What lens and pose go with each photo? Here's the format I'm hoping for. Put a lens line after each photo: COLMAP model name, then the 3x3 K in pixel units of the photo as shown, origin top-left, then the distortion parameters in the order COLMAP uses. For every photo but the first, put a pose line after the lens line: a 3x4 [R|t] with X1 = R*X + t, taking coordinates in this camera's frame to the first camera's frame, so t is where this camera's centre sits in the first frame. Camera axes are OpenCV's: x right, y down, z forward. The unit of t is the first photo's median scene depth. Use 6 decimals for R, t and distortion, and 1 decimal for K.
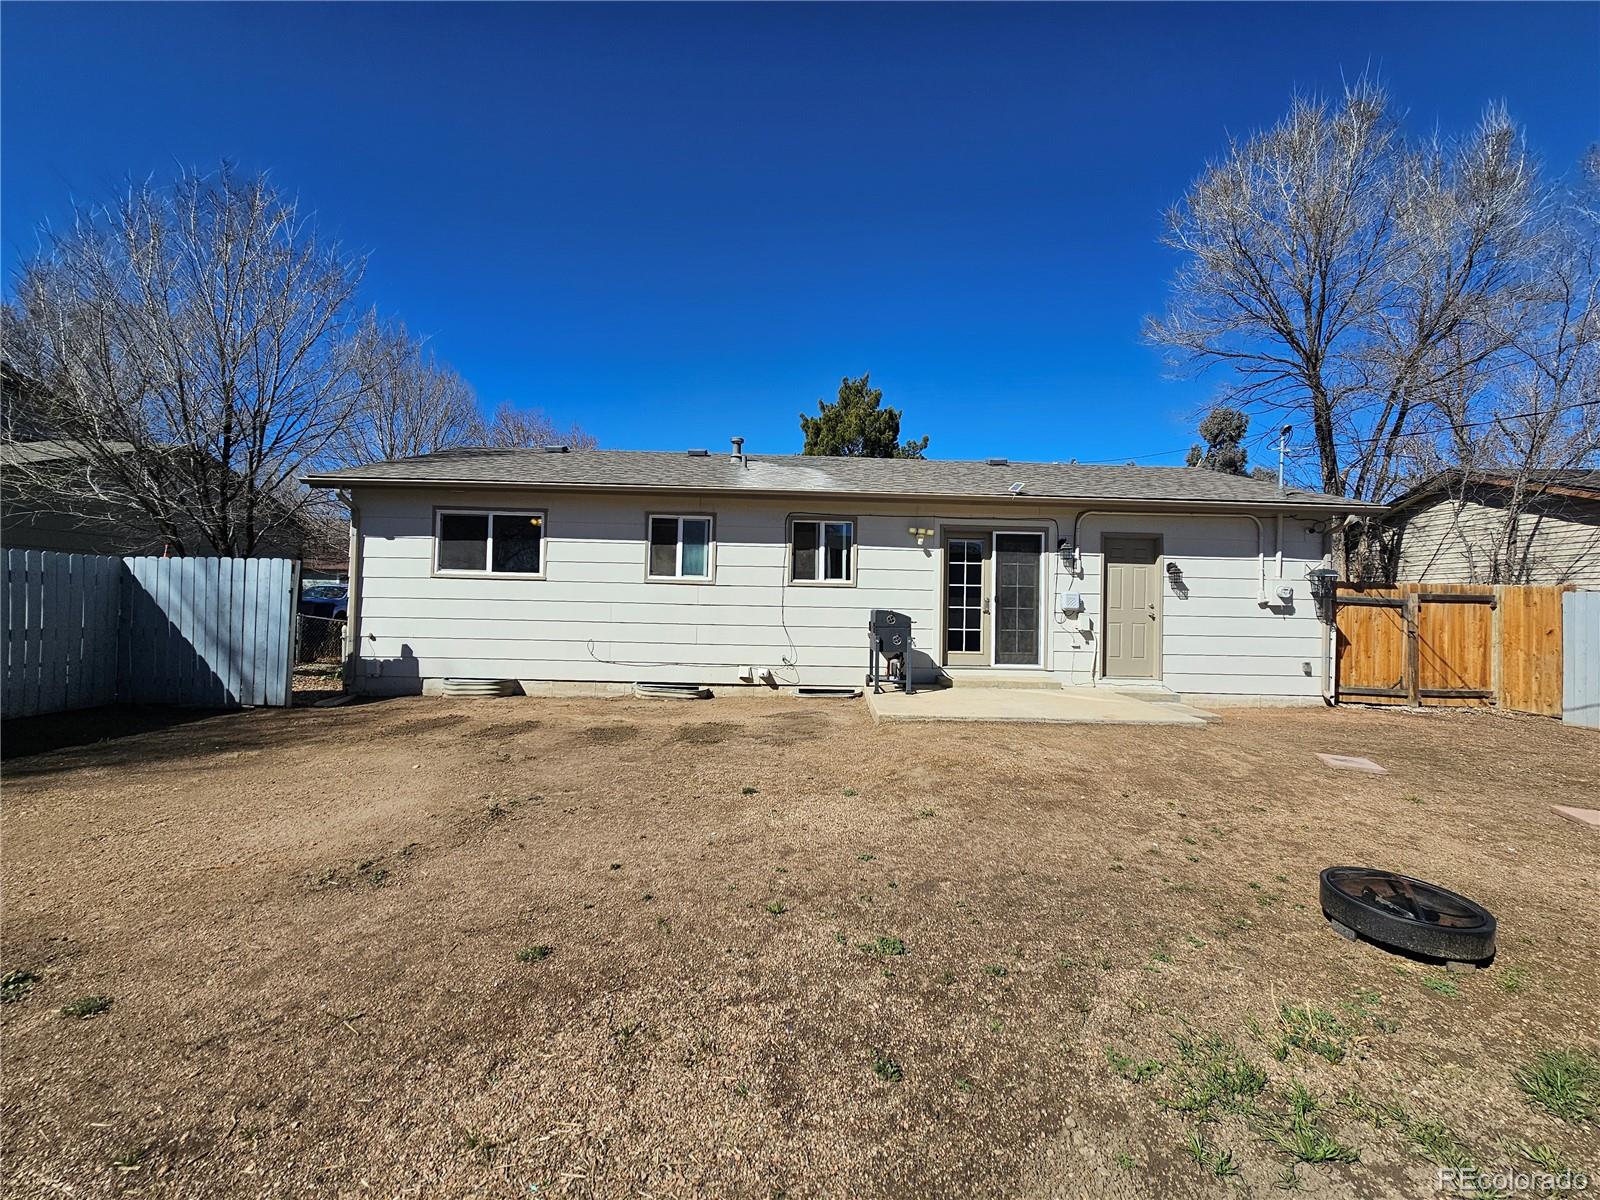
lens RADIAL K [[657.2, 0, 802.8], [0, 657.2, 590.5], [0, 0, 1]] dist [-0.001124, 0.000049]
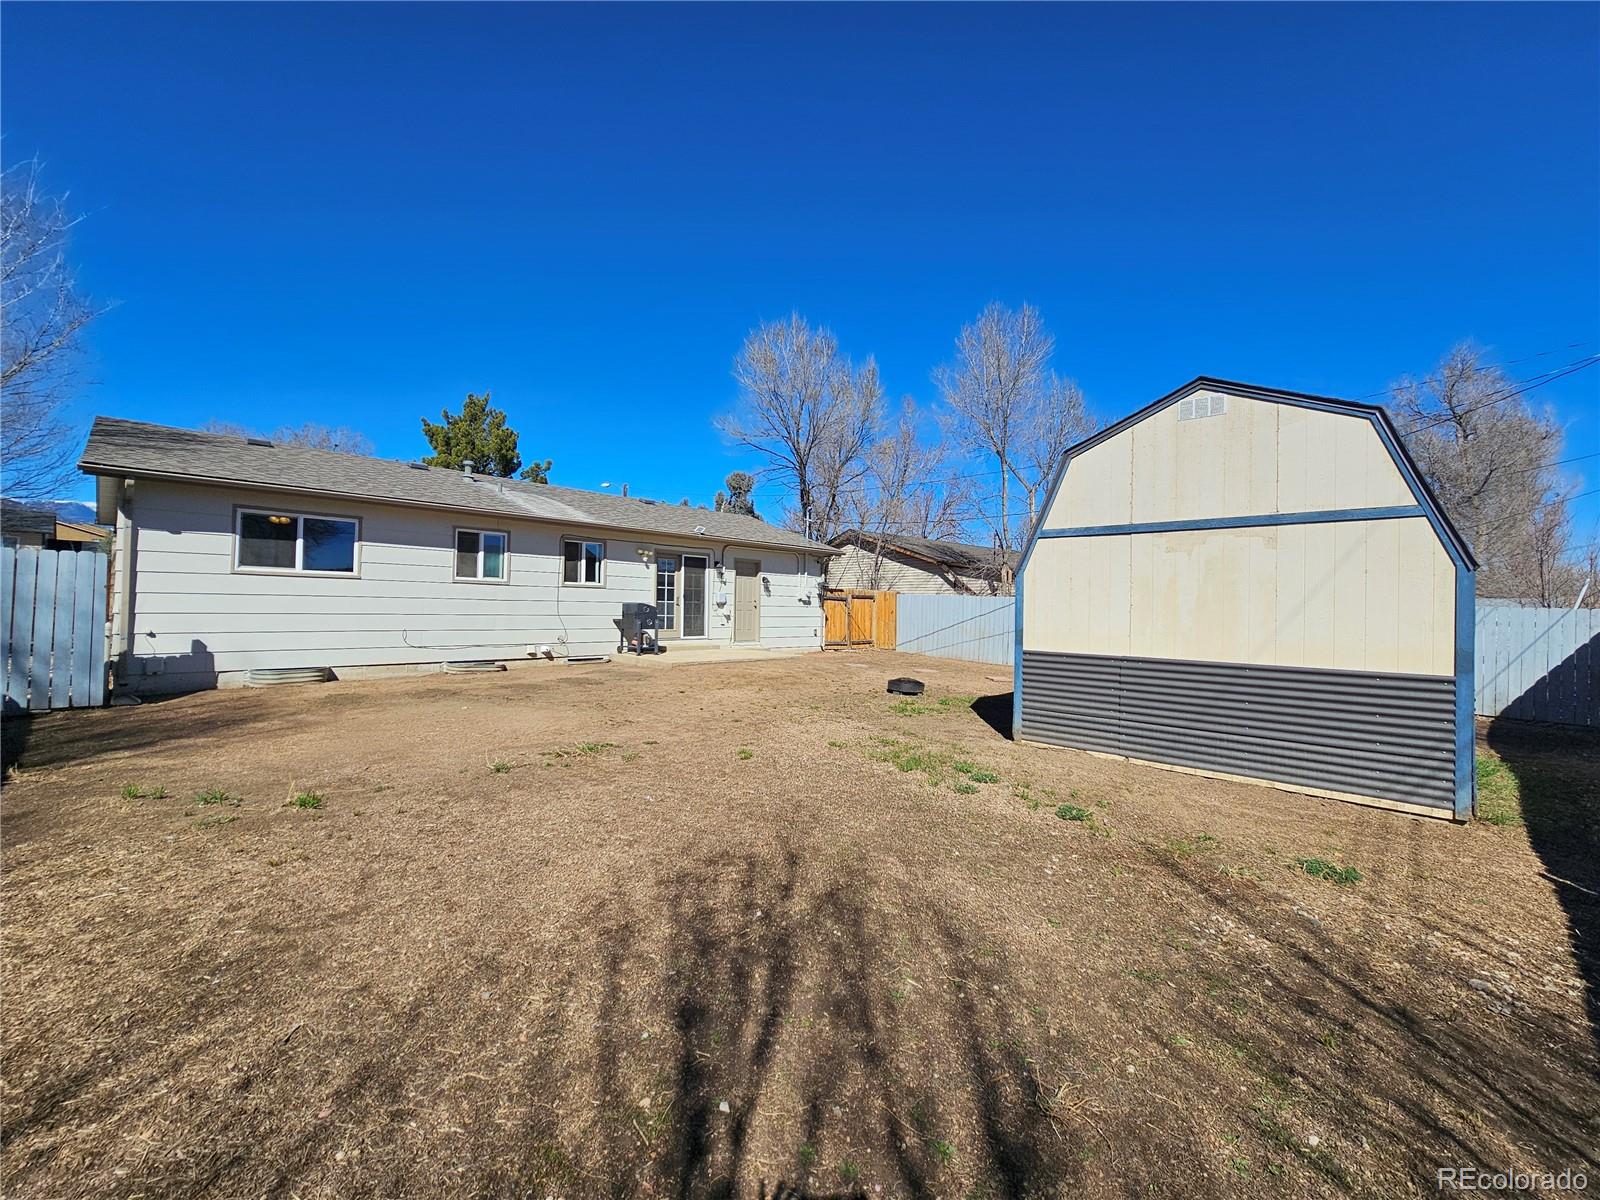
lens RADIAL K [[659.0, 0, 811.0], [0, 659.0, 576.3], [0, 0, 1]] dist [-0.000695, 0.000022]
pose [[0.697379, 0.024934, 0.716268, -0.655620], [-0.013242, 0.999672, -0.021906, -0.005066], [-0.716580, 0.005792, 0.697481, -0.362802]]
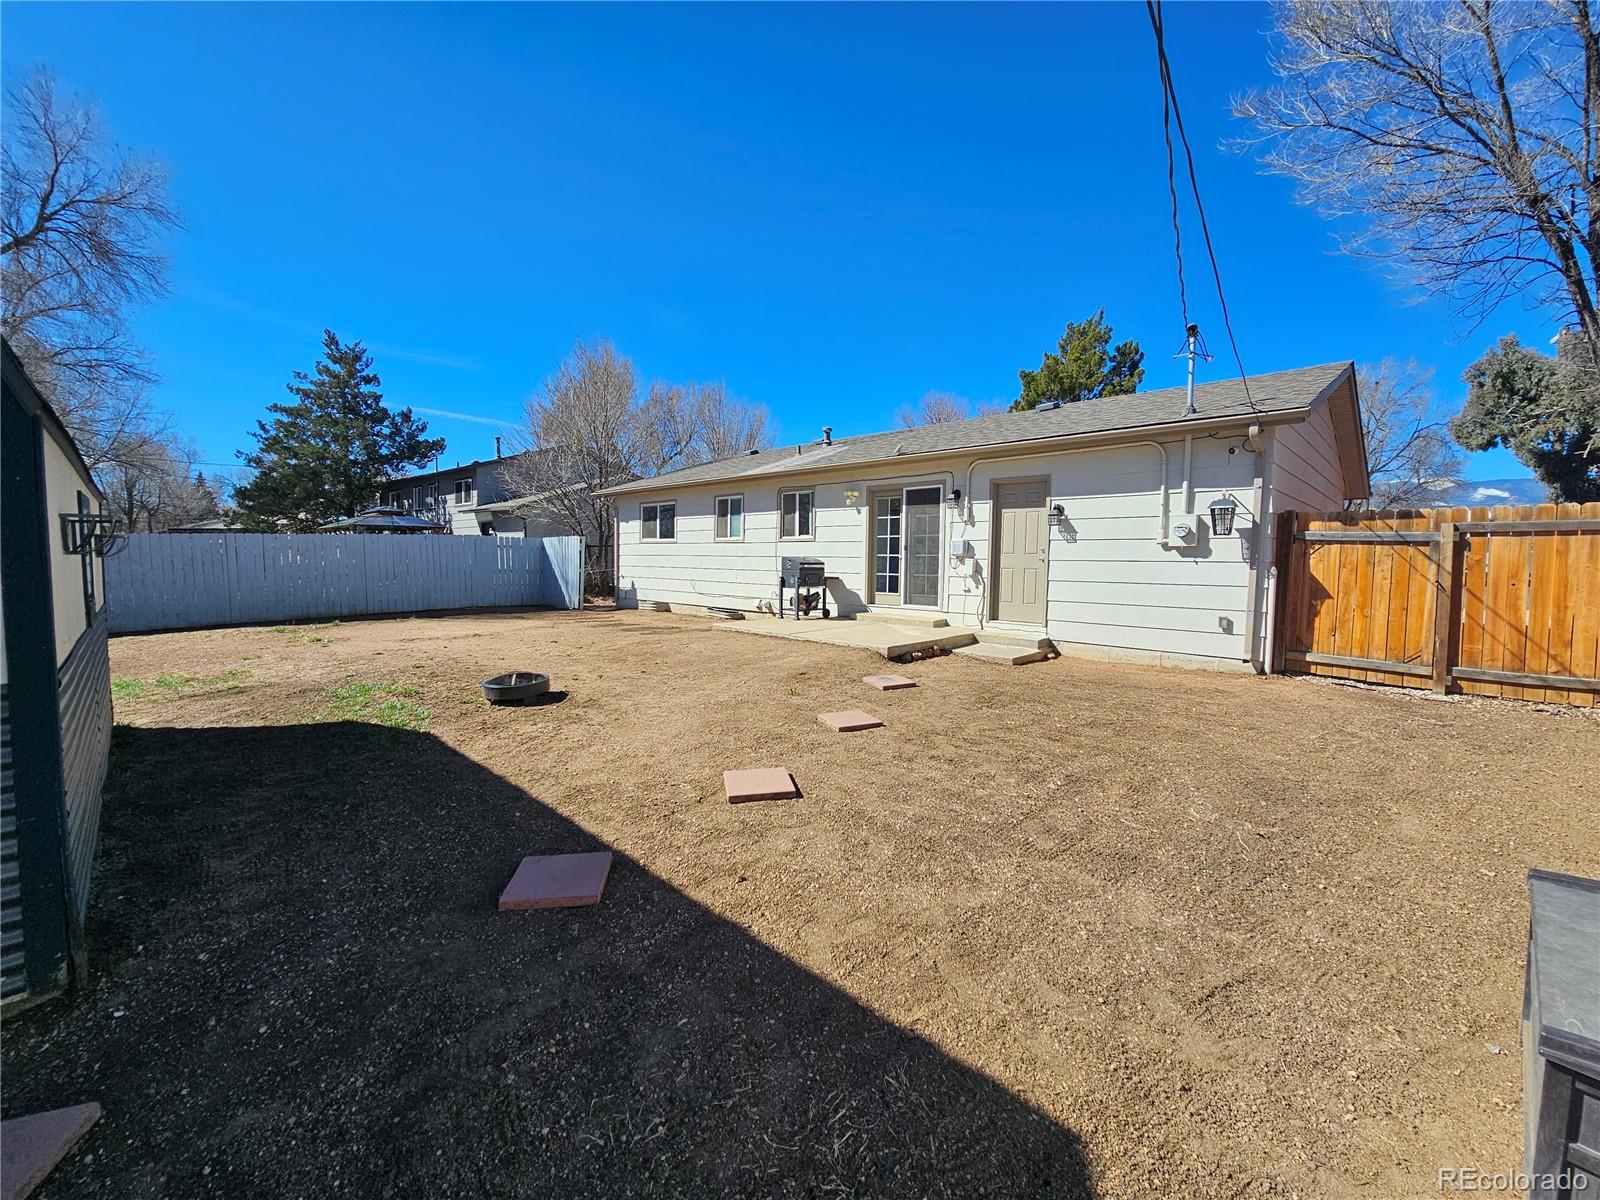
lens RADIAL K [[657.2, 0, 802.8], [0, 657.2, 590.5], [0, 0, 1]] dist [-0.001124, 0.000049]
pose [[0.697567, 0.021735, -0.716190, 0.990412], [0.024567, 0.998227, 0.054222, 0.021357], [0.716098, -0.055418, 0.695796, 0.074395]]
